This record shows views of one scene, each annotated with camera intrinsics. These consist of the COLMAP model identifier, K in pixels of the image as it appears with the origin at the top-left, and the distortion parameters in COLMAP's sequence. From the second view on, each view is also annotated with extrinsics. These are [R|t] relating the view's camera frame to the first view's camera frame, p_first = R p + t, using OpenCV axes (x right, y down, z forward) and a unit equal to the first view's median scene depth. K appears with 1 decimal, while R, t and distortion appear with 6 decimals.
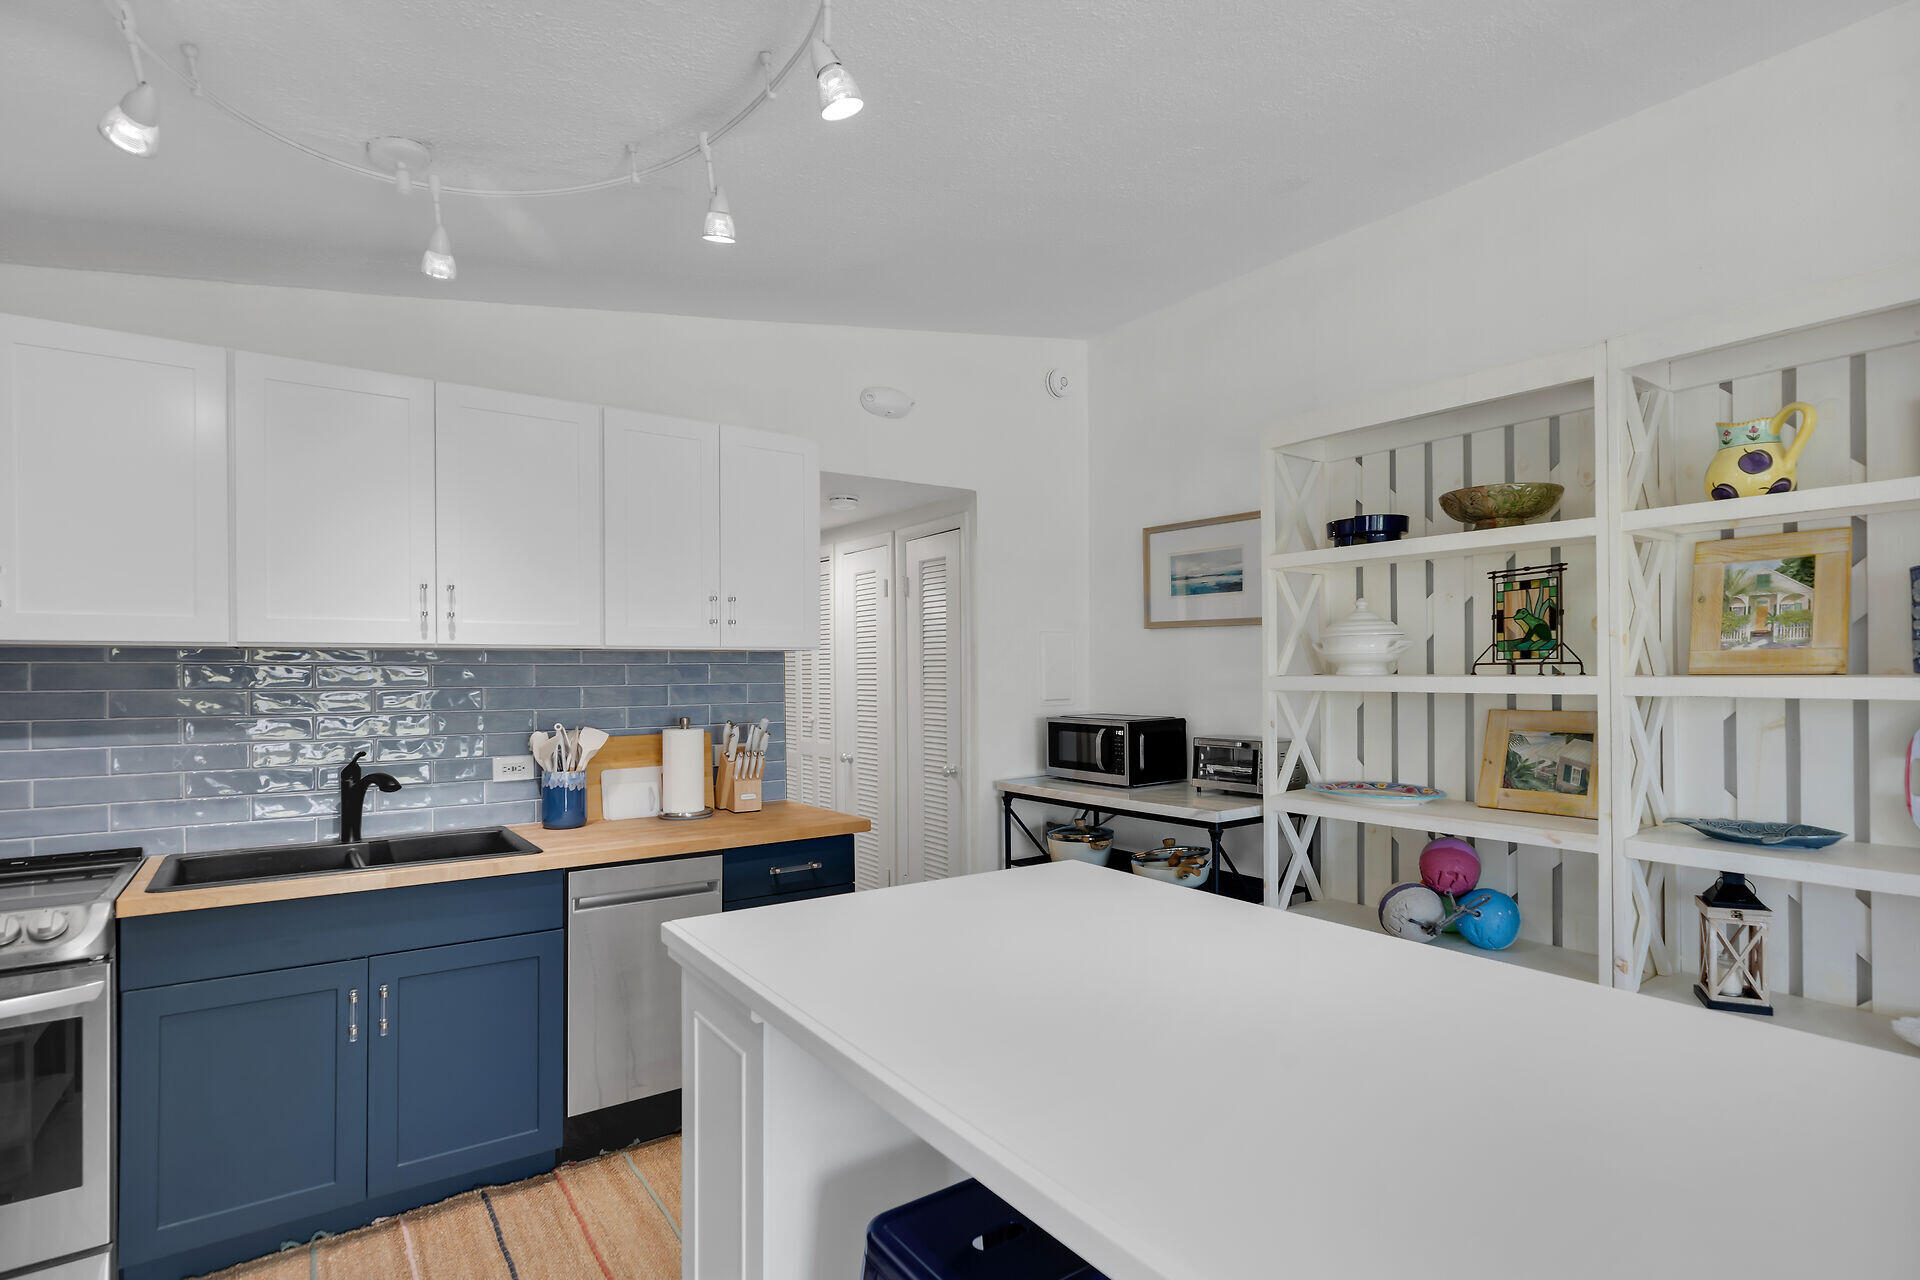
lens RADIAL K [[887.8, 0, 951.8], [0, 887.8, 674.9], [0, 0, 1]] dist [0.012757, -0.001879]
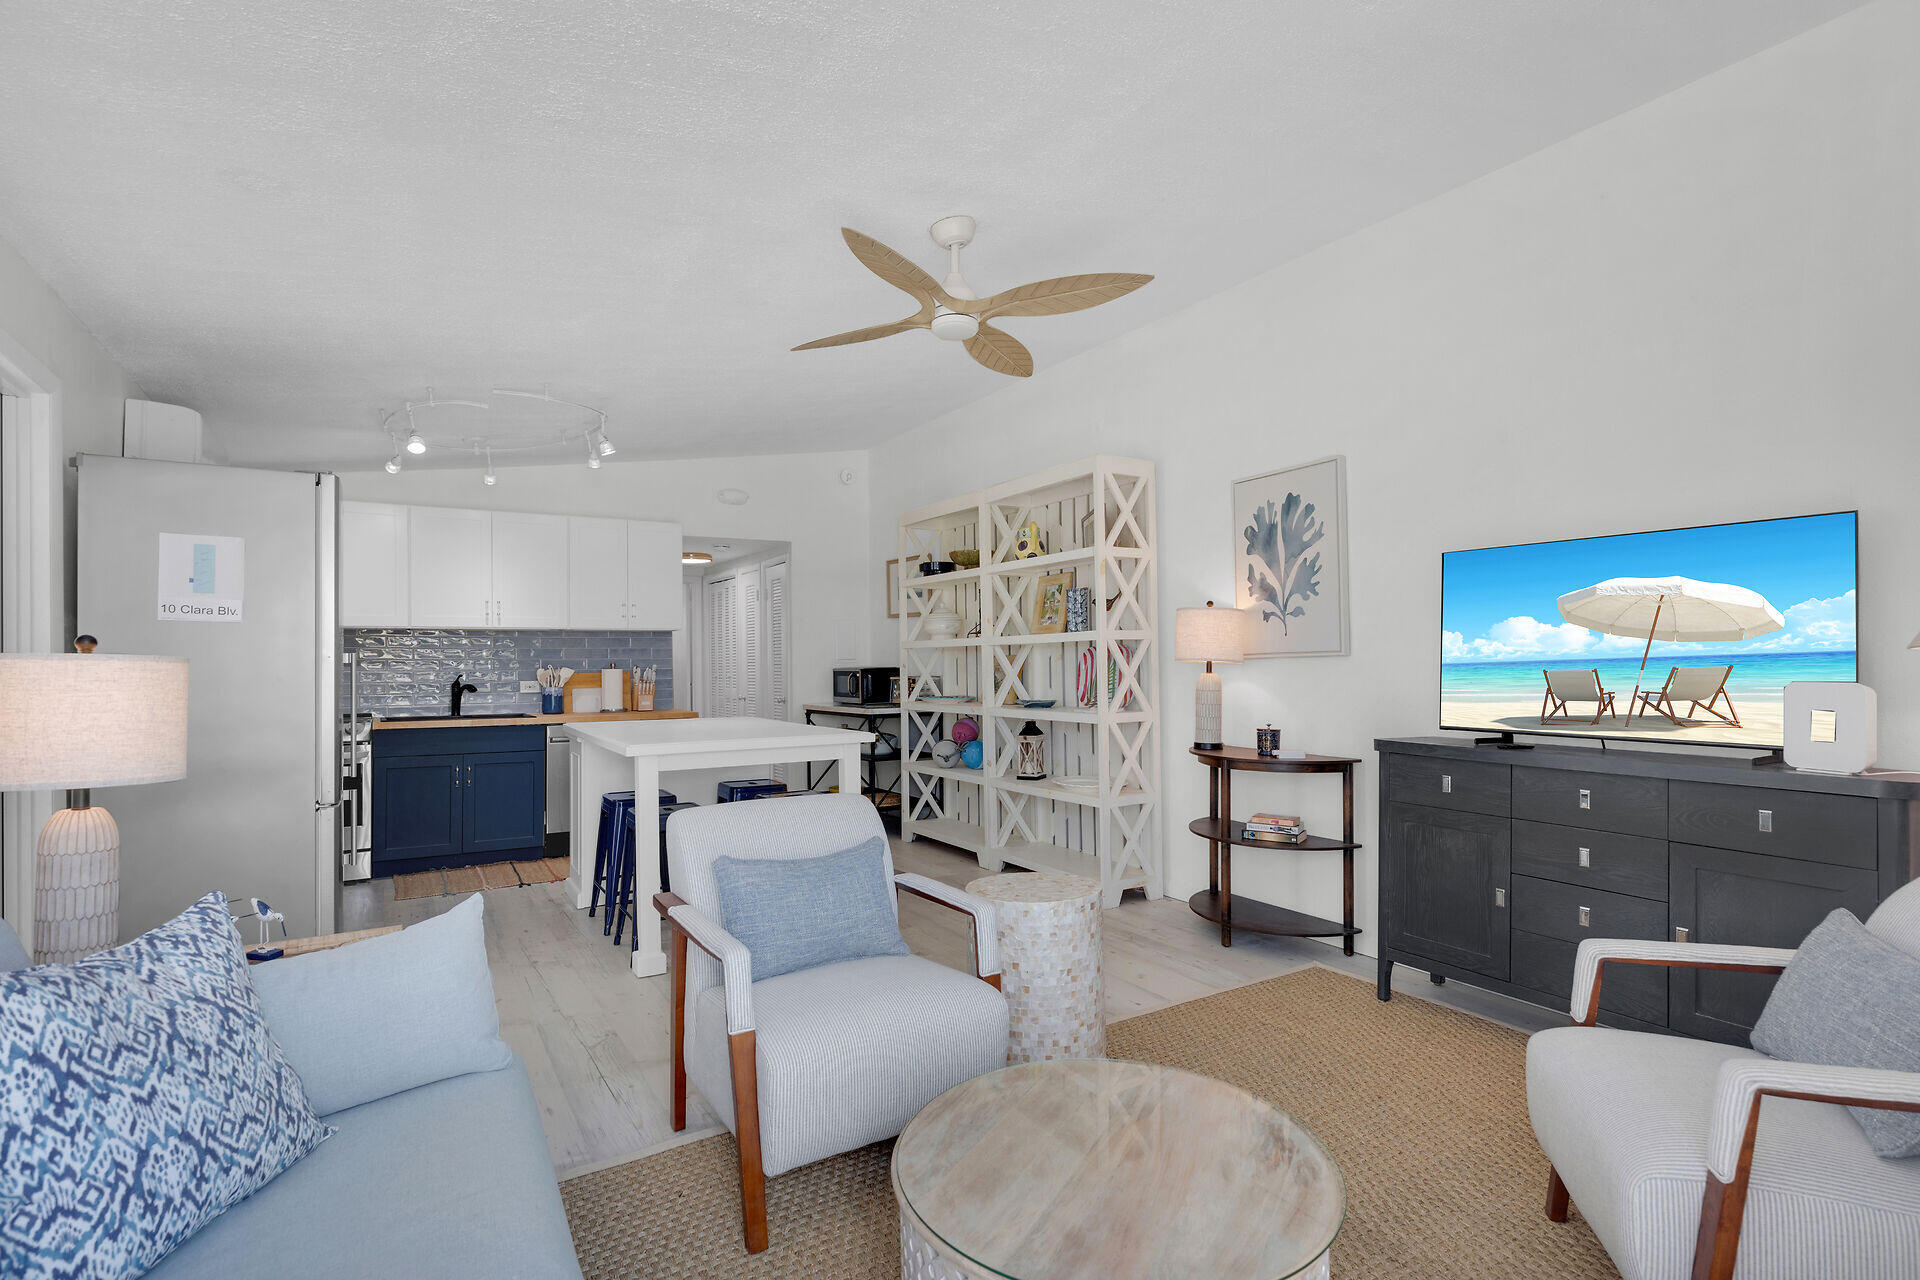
lens RADIAL K [[882.4, 0, 972.4], [0, 882.4, 658.3], [0, 0, 1]] dist [0.003202, 0.001779]
pose [[0.998052, -0.005872, -0.062109, 0.681404], [0.005111, 0.999910, -0.012410, 0.069343], [0.062176, 0.012068, 0.997992, -1.018268]]
